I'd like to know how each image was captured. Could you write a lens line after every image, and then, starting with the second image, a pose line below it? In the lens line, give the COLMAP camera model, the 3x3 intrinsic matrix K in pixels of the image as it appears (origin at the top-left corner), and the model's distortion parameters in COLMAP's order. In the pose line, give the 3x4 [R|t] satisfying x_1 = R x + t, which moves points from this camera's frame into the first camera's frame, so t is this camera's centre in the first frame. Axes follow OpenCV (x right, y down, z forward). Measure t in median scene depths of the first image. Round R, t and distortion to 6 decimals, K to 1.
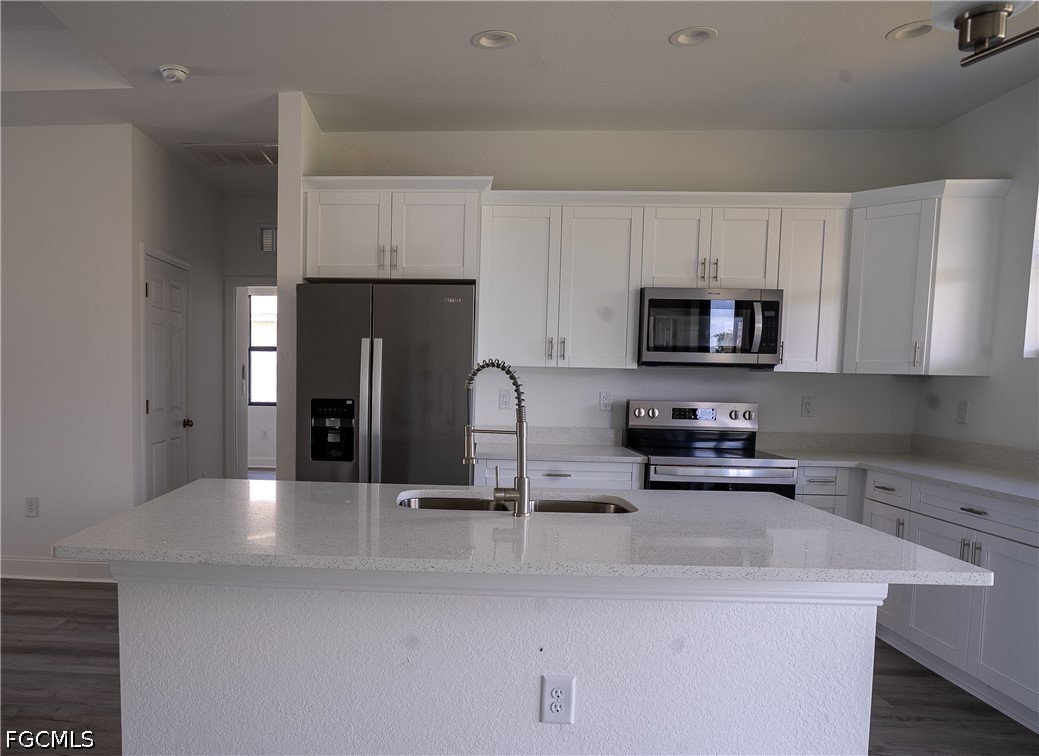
lens RADIAL K [[751.9, 0, 518.9], [0, 751.9, 432.4], [0, 0, 1]] dist [-0.030744, 0.000915]
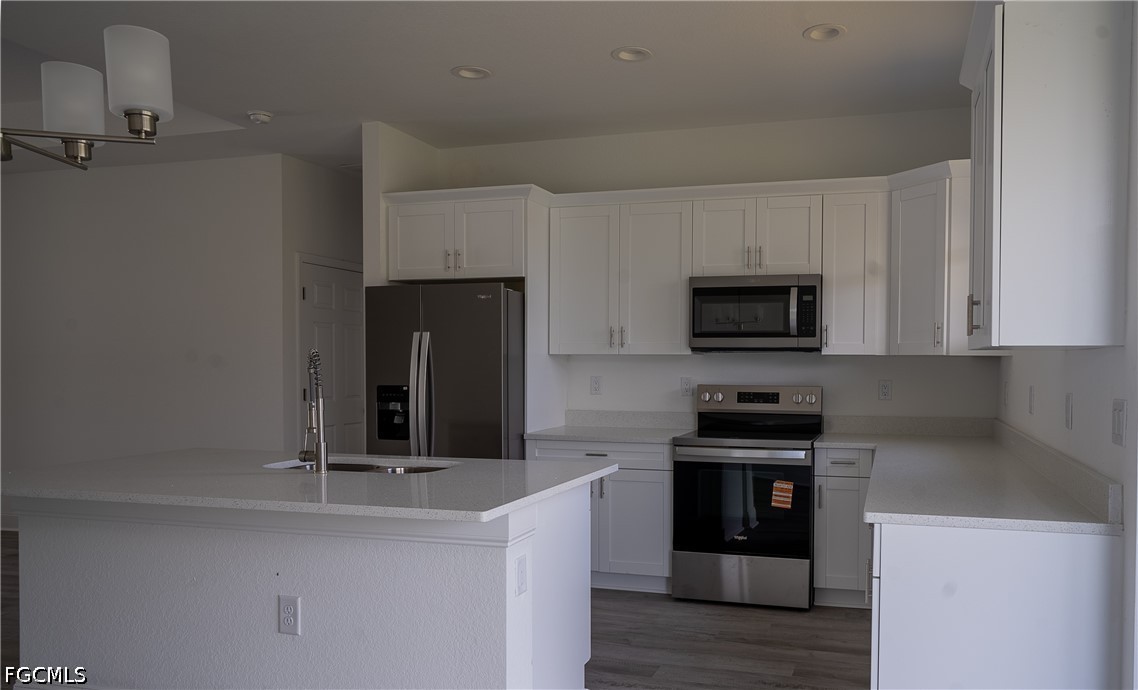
lens RADIAL K [[785.1, 0, 695.6], [0, 785.1, 388.7], [0, 0, 1]] dist [-0.019882, 0.005239]
pose [[0.980899, -0.008838, -0.194319, 0.393065], [-0.000159, 0.998931, -0.046235, 0.013848], [0.194520, 0.045382, 0.979848, -0.071181]]
